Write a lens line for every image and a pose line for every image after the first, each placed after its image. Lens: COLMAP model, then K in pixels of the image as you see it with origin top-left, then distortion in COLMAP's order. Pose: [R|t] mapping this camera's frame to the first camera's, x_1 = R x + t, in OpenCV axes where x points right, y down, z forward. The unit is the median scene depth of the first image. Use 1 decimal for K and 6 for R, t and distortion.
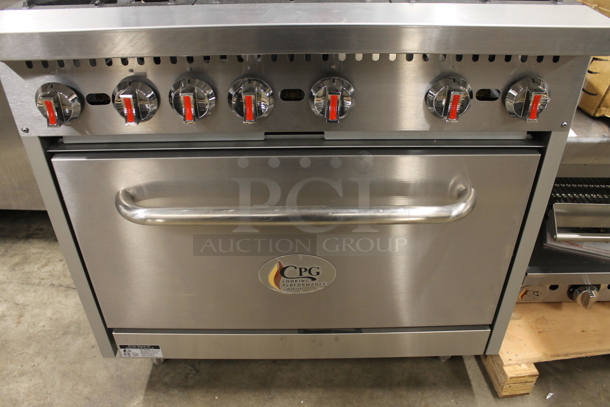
lens RADIAL K [[513.7, 0, 304.3], [0, 513.7, 202.4], [0, 0, 1]] dist [-0.159802, 0.121763]
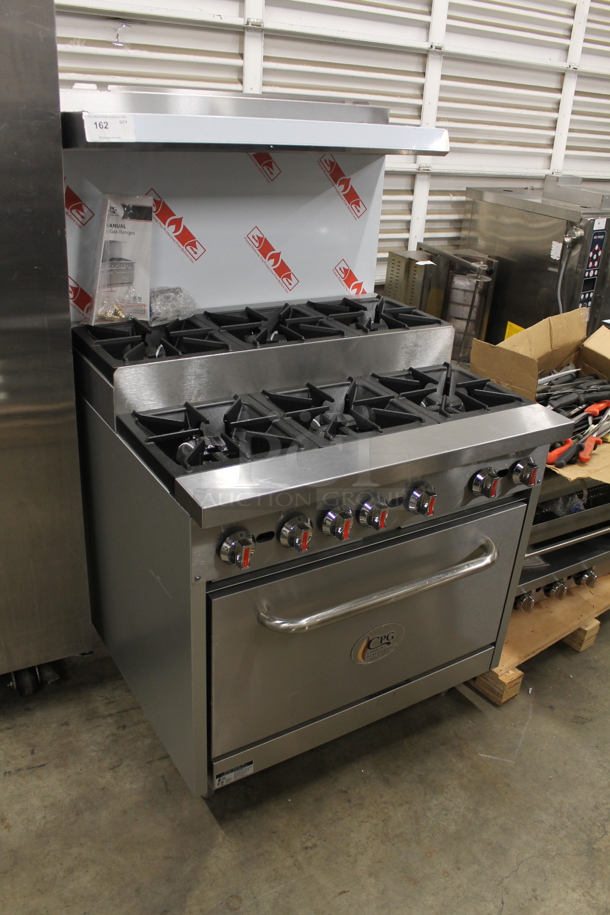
lens RADIAL K [[770.6, 0, 306.8], [0, 770.6, 460.8], [0, 0, 1]] dist [-0.159802, 0.121763]
pose [[0.848812, -0.173980, 0.499248, -0.749387], [0.241546, 0.967604, -0.073478, -0.139222], [-0.470291, 0.182960, 0.863338, -0.408459]]
